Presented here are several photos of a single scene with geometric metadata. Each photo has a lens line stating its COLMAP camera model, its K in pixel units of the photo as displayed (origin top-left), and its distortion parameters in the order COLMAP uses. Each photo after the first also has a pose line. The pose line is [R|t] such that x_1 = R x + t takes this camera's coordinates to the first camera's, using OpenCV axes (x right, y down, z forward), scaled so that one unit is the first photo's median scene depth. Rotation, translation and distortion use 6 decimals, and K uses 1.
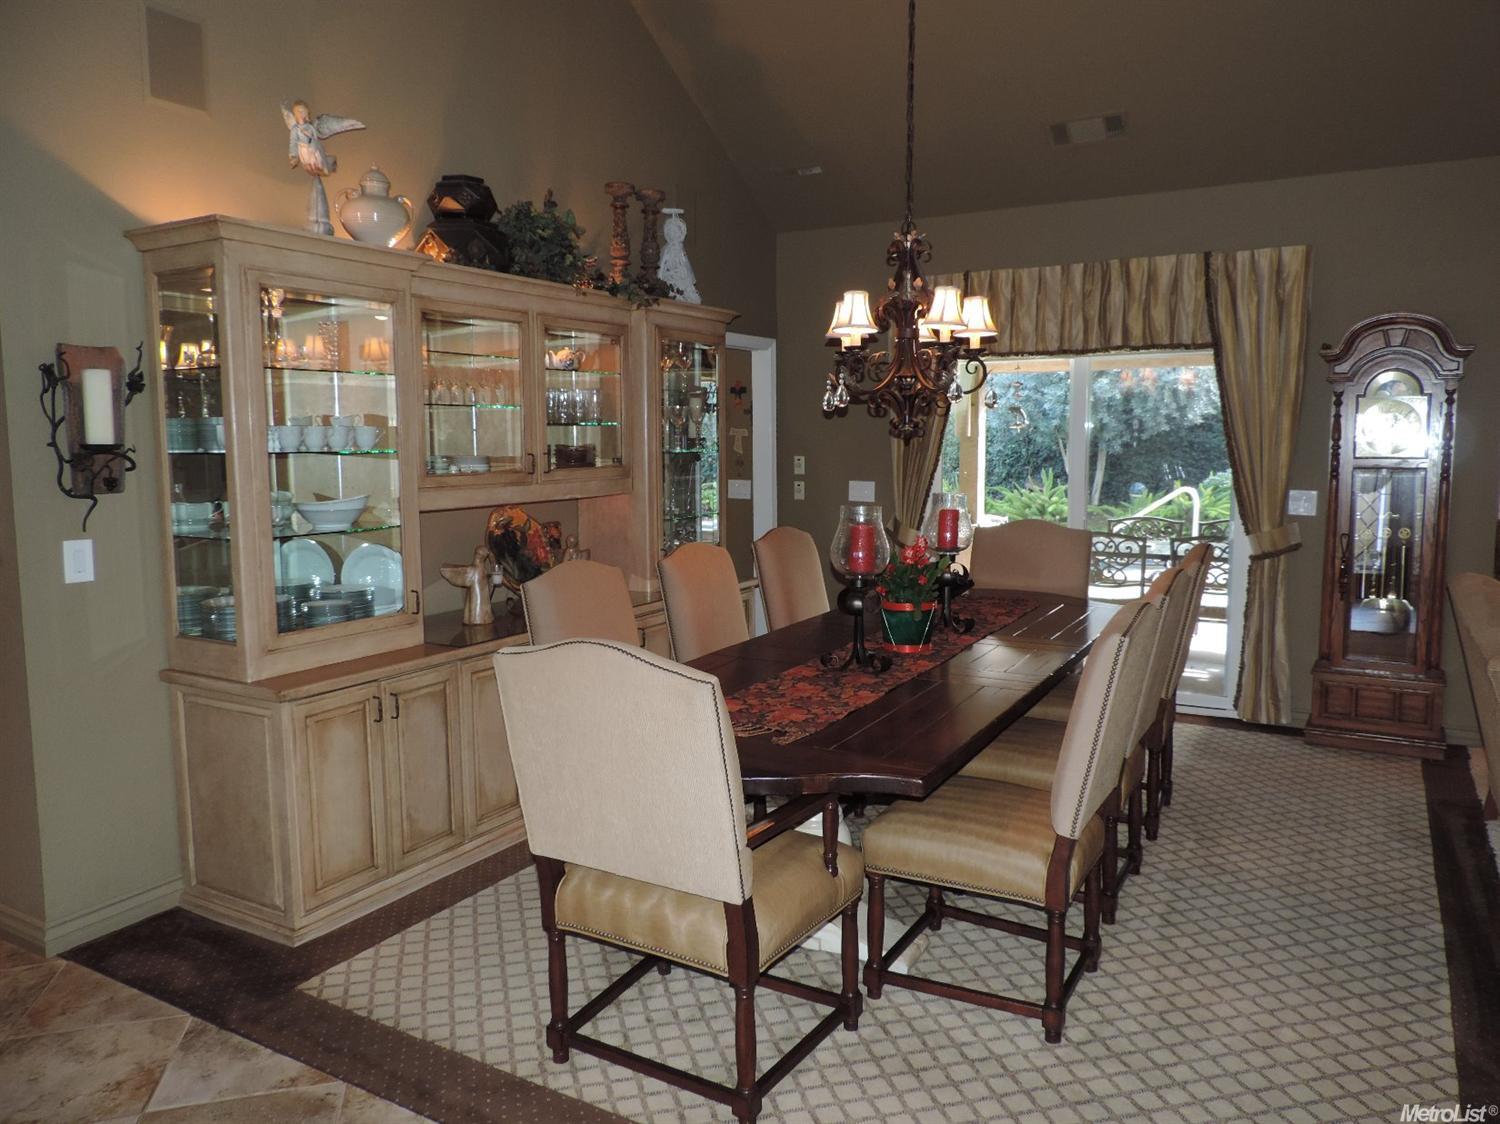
lens RADIAL K [[1072.3, 0, 756.5], [0, 1072.3, 564.3], [0, 0, 1]] dist [-0.020519, 0.019428]
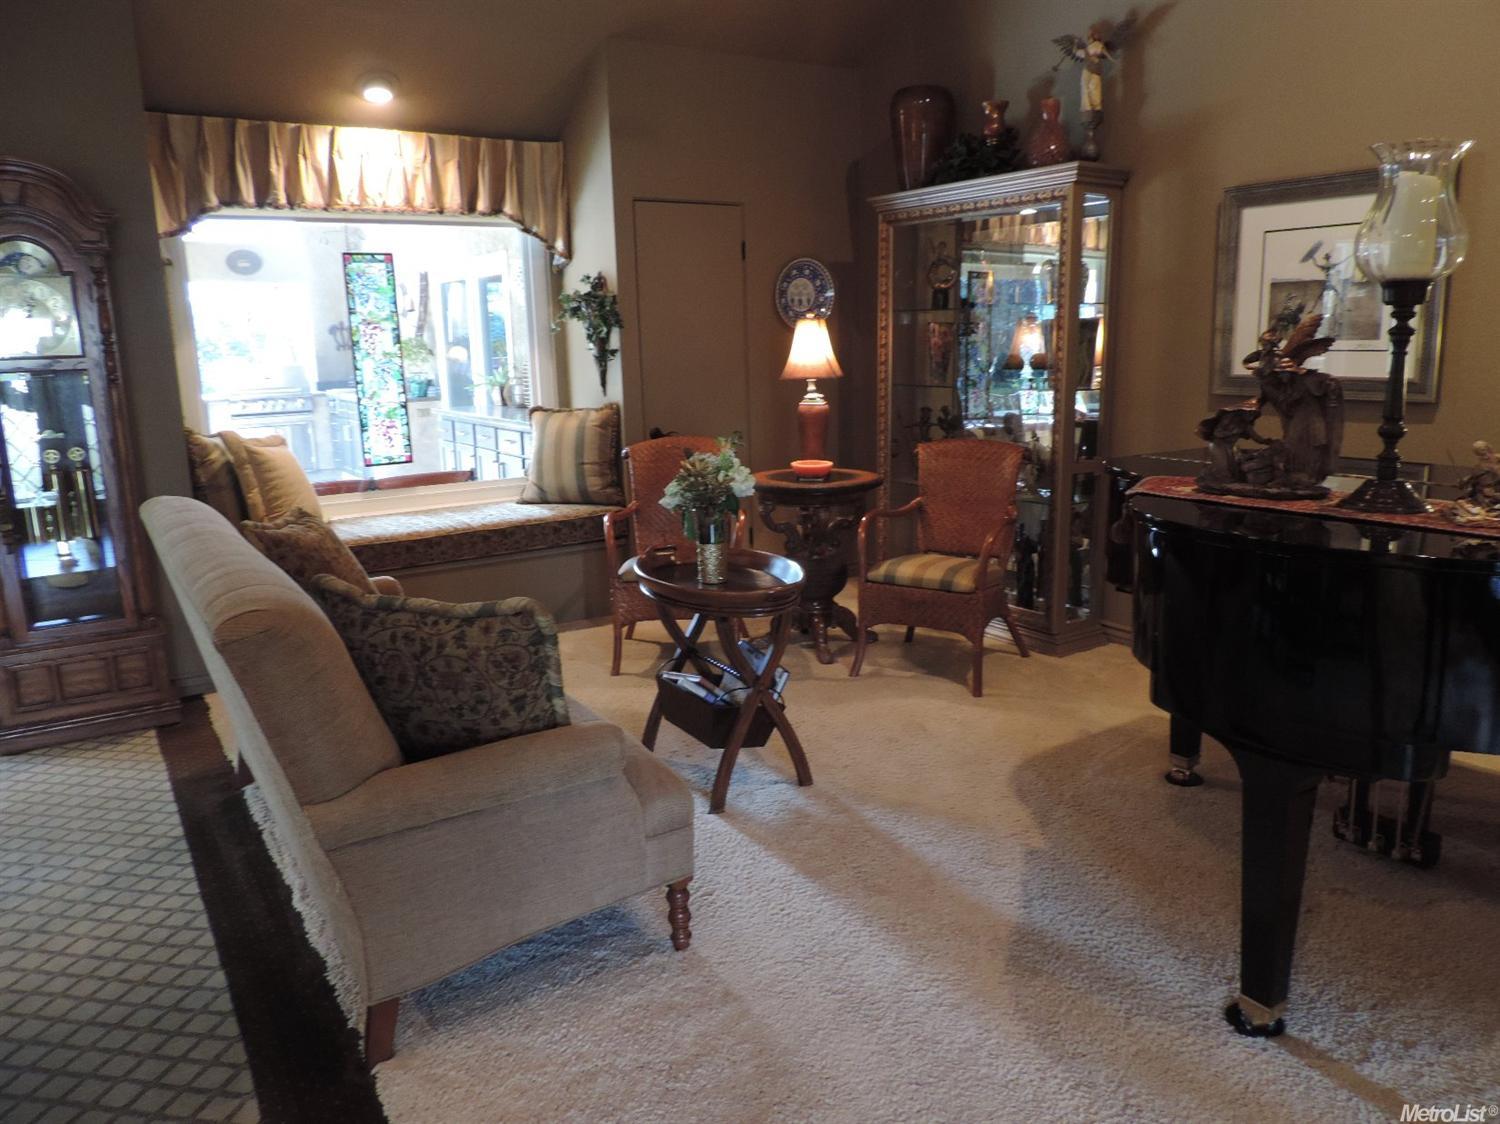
lens RADIAL K [[1072.3, 0, 757.6], [0, 1072.3, 562.0], [0, 0, 1]] dist [-0.020519, 0.019428]
pose [[0.452345, -0.181217, 0.873238, 0.168058], [0.121164, 0.982547, 0.141138, -0.002054], [-0.883574, 0.041962, 0.466407, 0.244831]]
